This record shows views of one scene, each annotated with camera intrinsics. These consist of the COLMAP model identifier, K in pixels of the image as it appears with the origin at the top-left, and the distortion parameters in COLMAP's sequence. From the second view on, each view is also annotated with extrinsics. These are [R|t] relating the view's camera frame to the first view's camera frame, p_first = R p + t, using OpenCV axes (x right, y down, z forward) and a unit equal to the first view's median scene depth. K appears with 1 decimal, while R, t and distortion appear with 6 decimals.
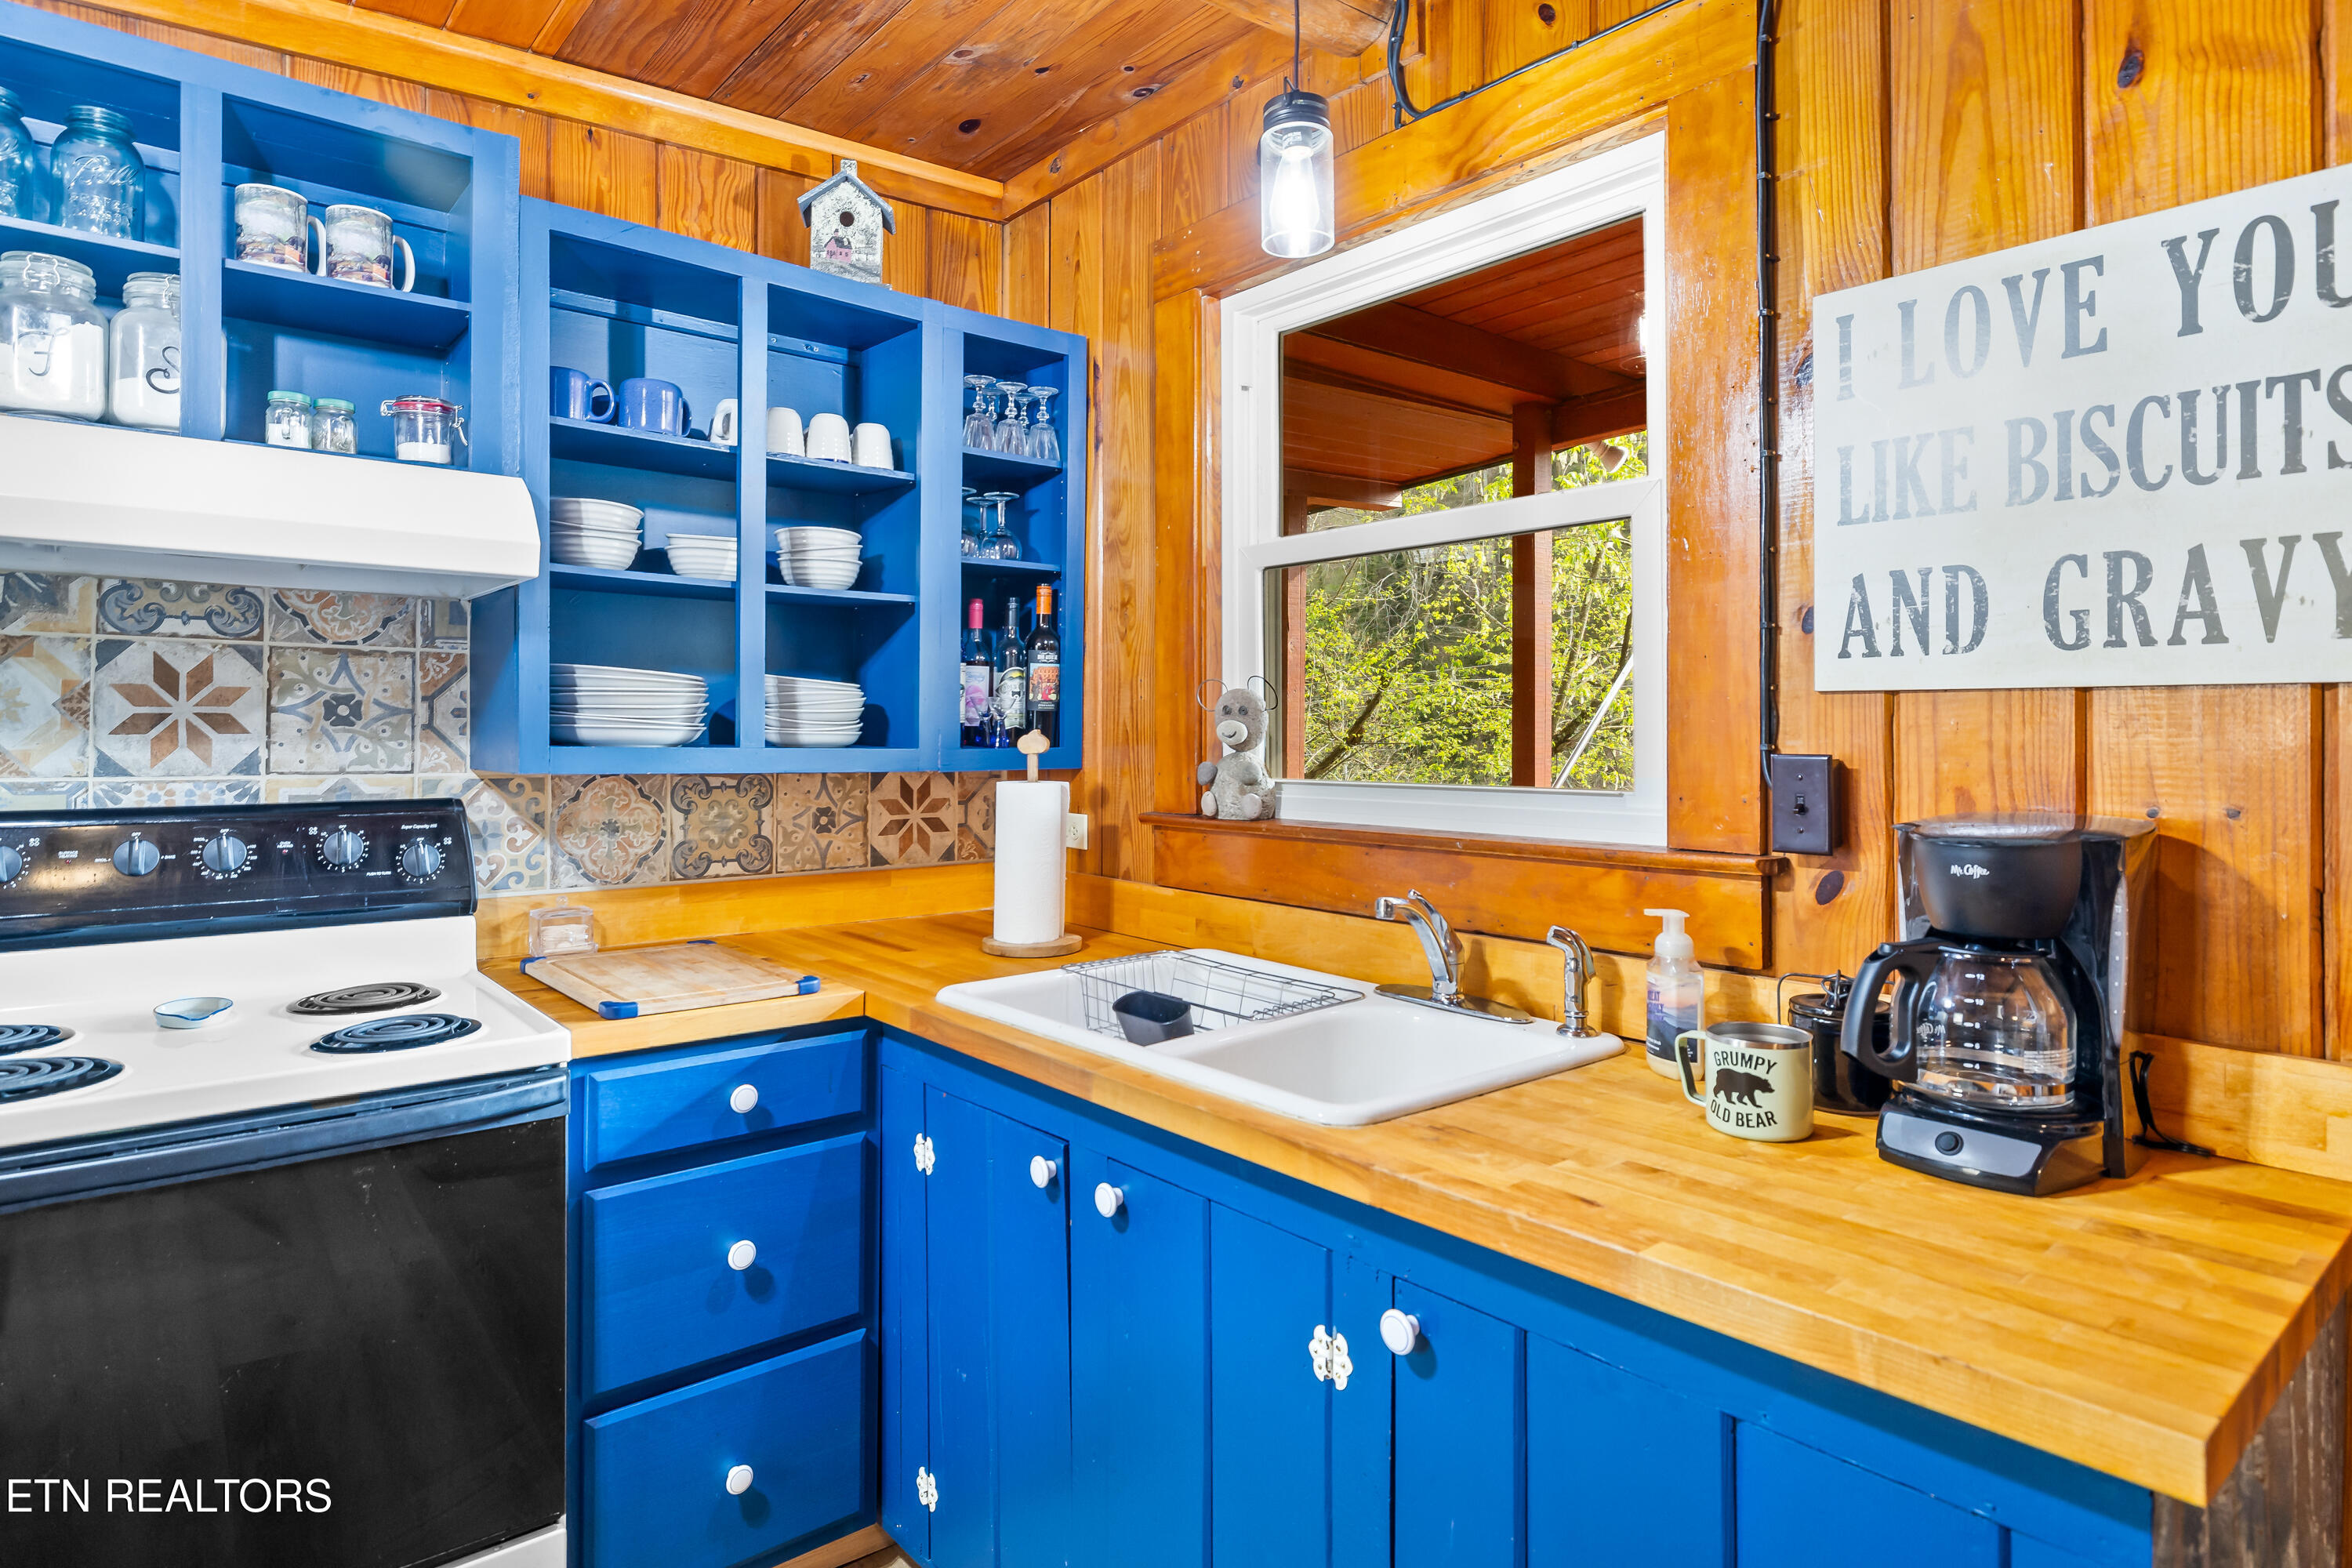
lens RADIAL K [[1308.6, 0, 1174.3], [0, 1308.6, 719.6], [0, 0, 1]] dist [-0.003362, -0.000520]
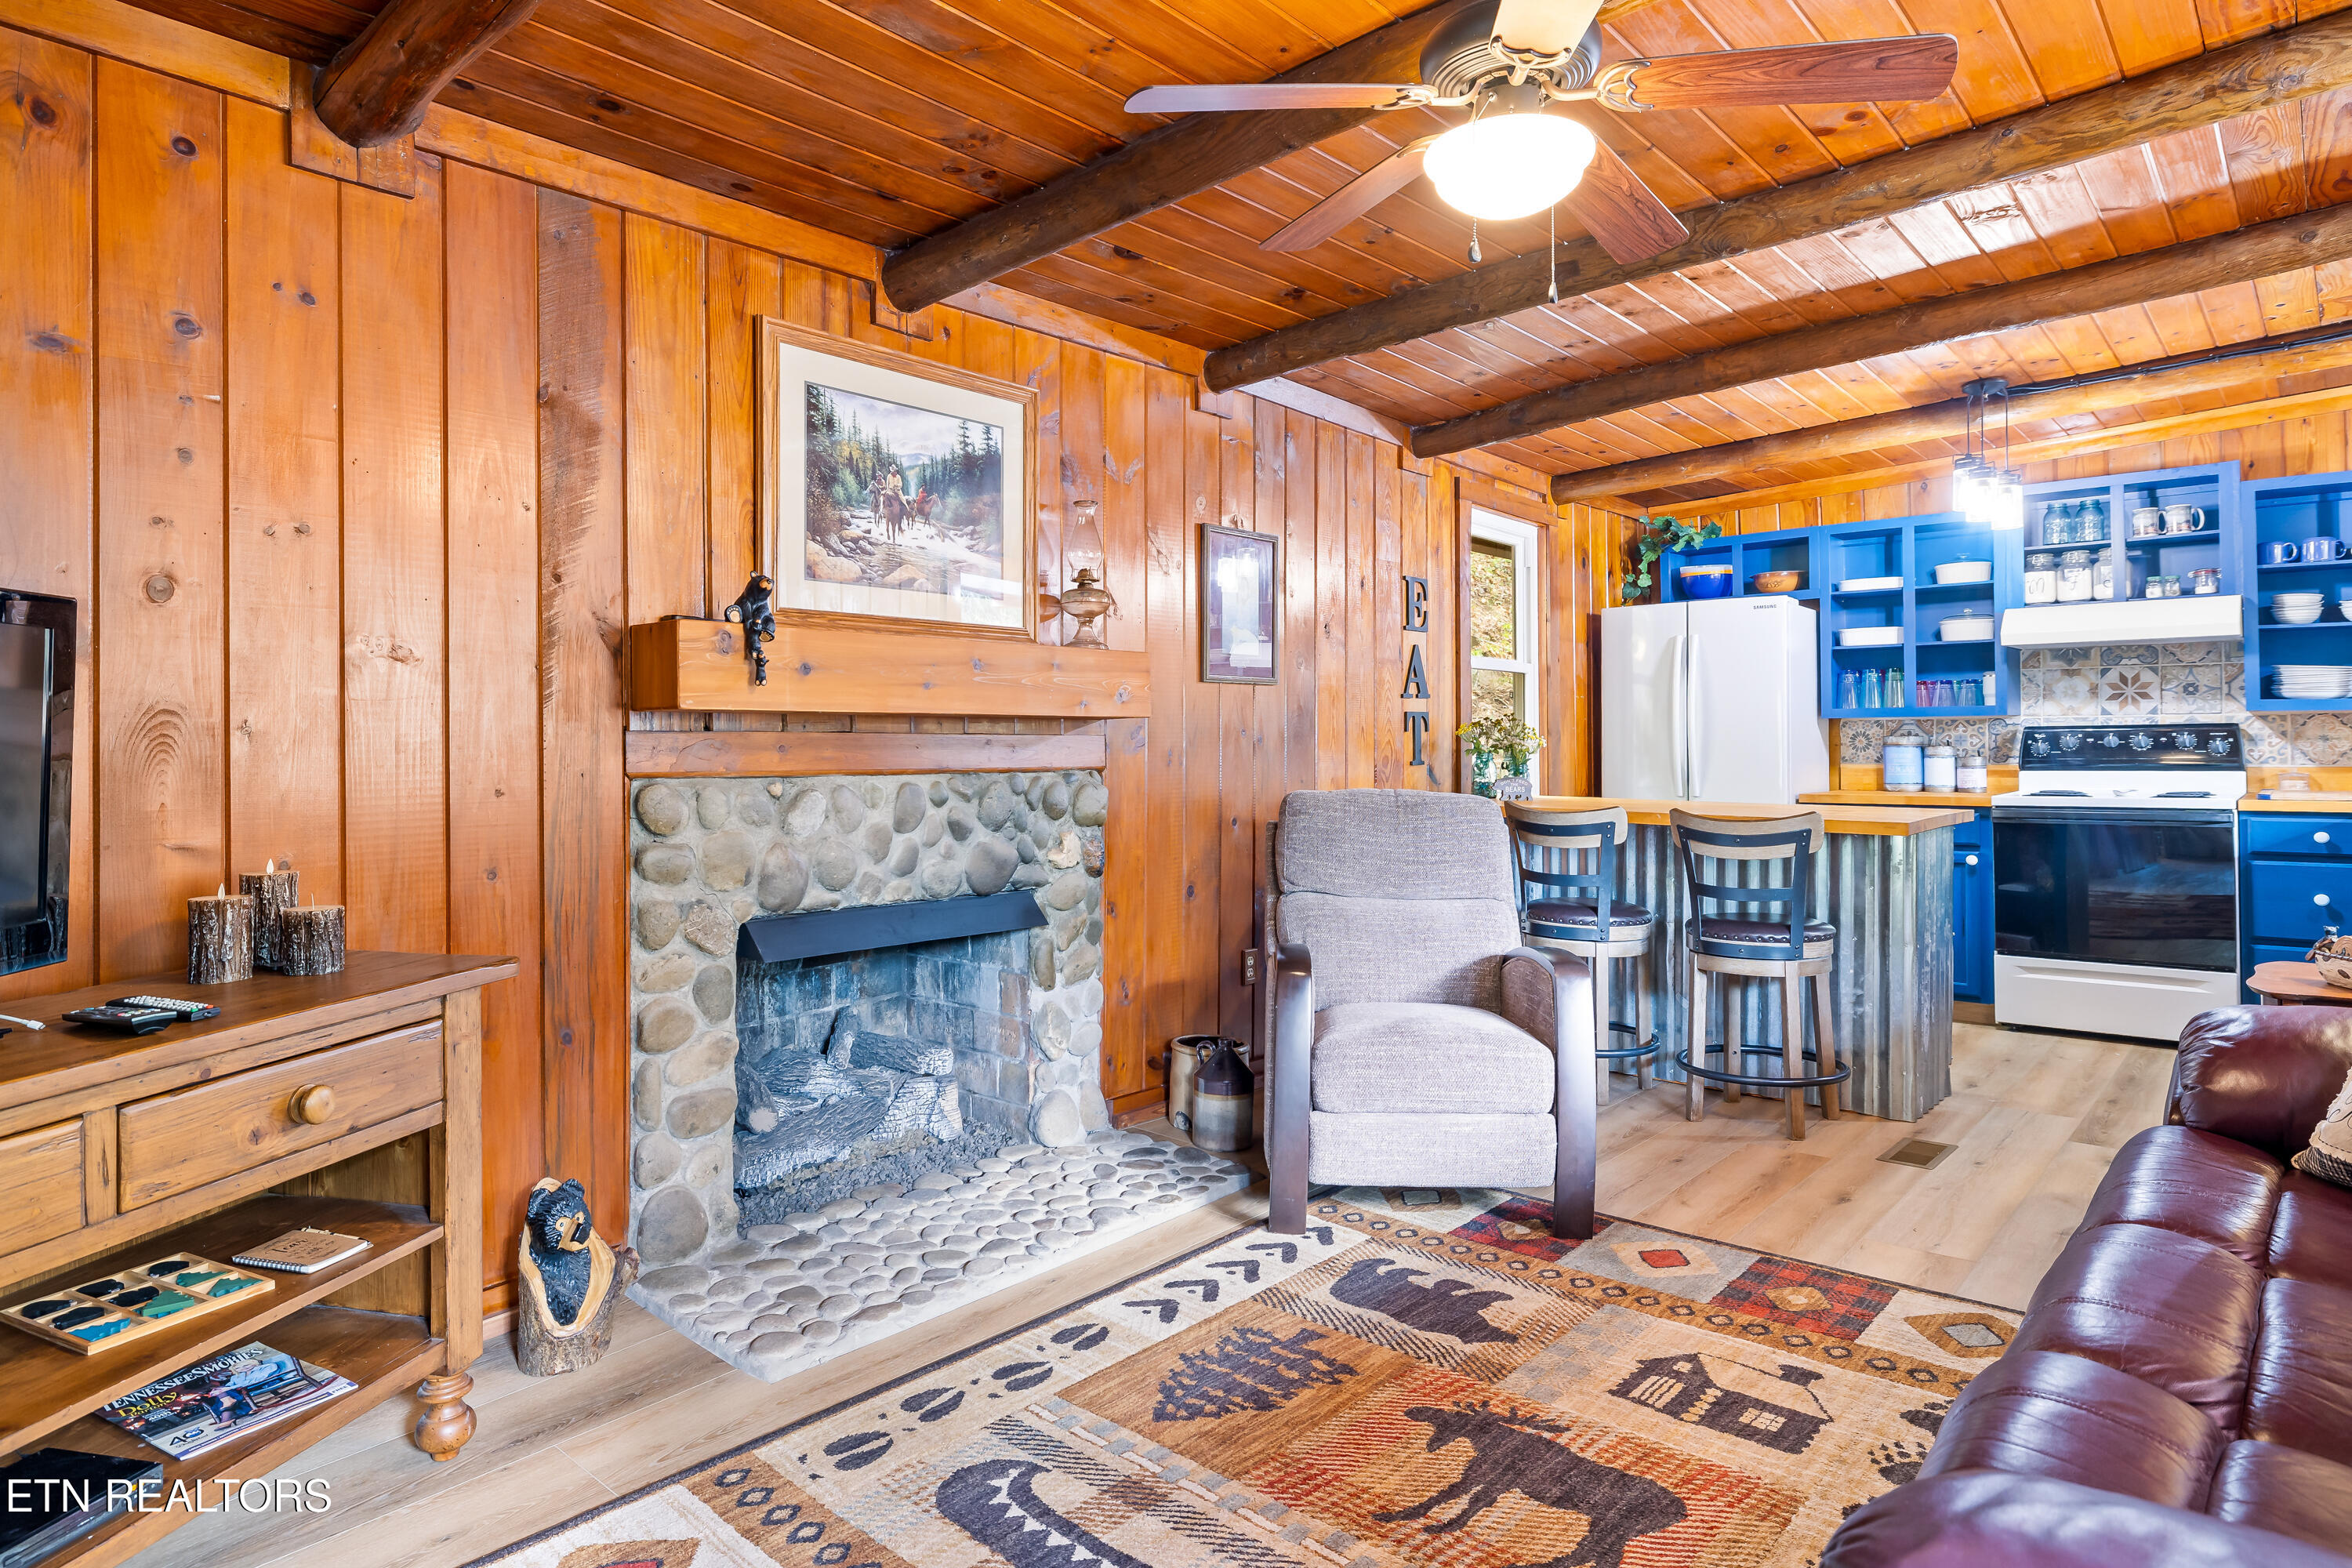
lens RADIAL K [[1339.2, 0, 1174.7], [0, 1339.2, 740.0], [0, 0, 1]] dist [-0.002058, -0.001461]
pose [[0.157455, -0.007356, -0.987499, 1.622314], [0.022462, 0.999740, -0.003865, 0.057480], [0.987271, -0.021573, 0.157579, -1.367435]]
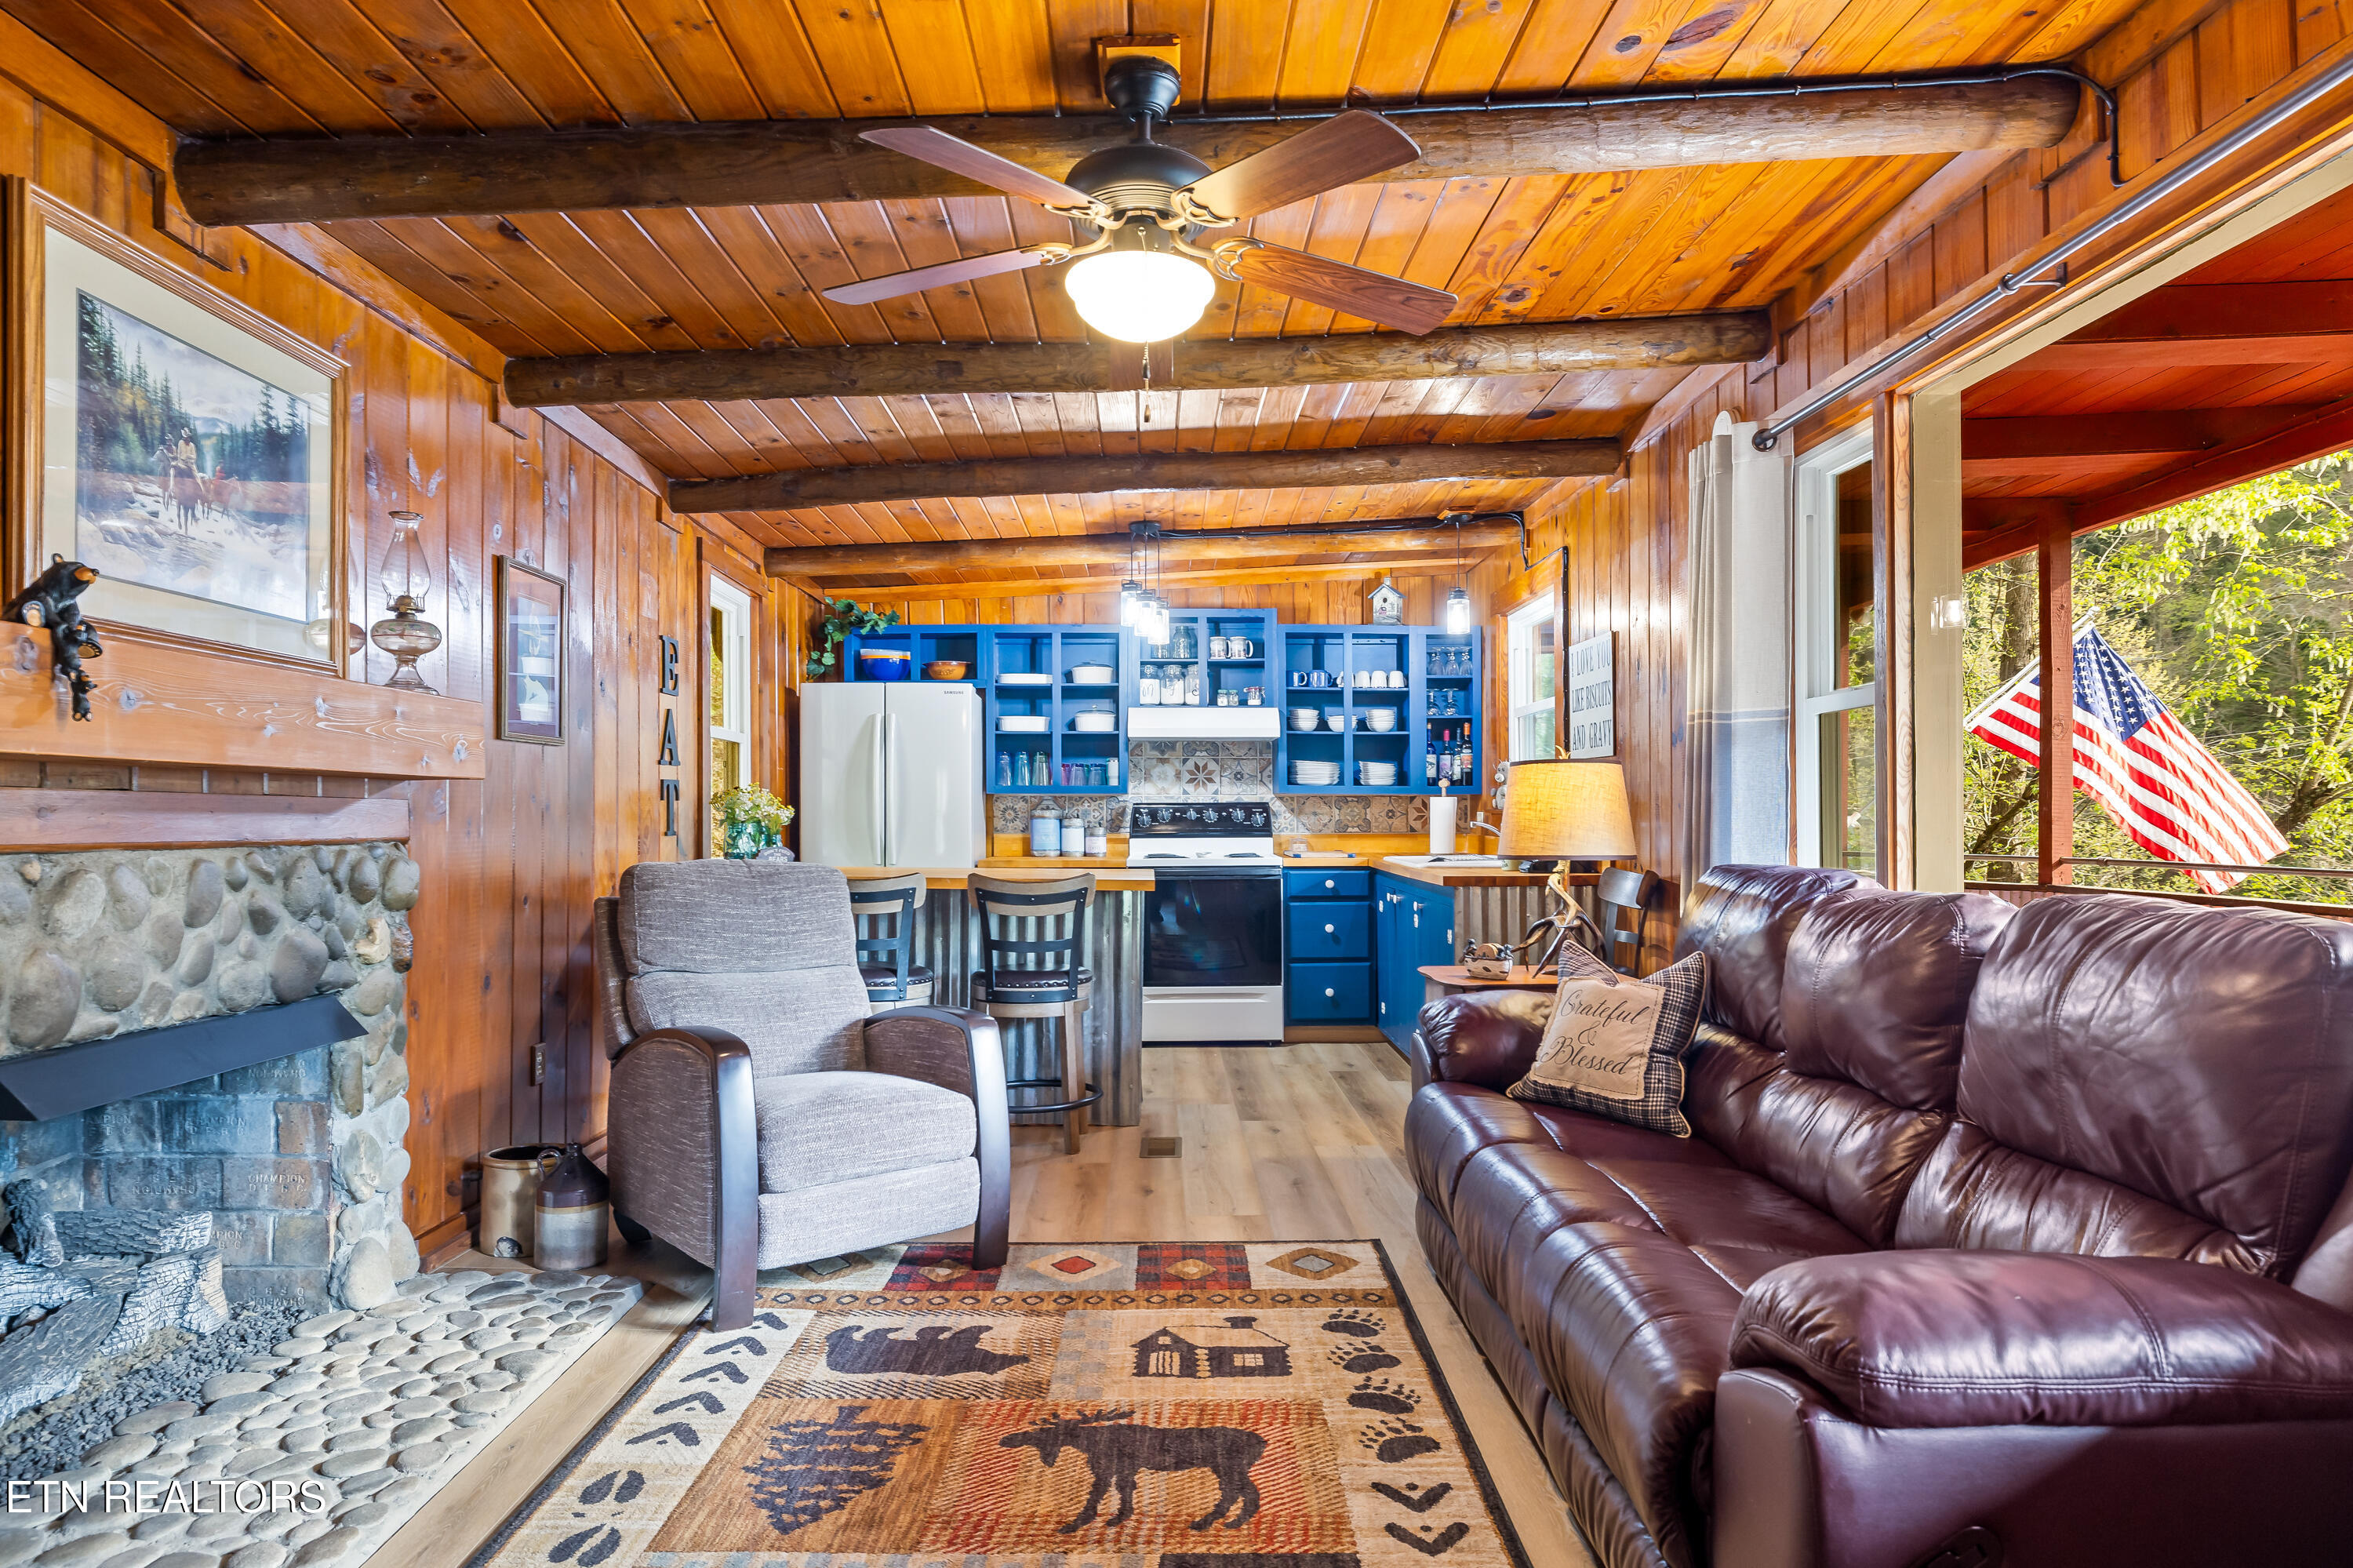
lens RADIAL K [[1339.8, 0, 1163.3], [0, 1339.8, 826.6], [0, 0, 1]] dist [-0.002058, -0.001461]
pose [[0.774938, 0.002318, -0.632033, 1.405697], [0.012782, 0.999731, 0.019338, 0.053767], [0.631908, -0.023064, 0.774700, -1.814879]]
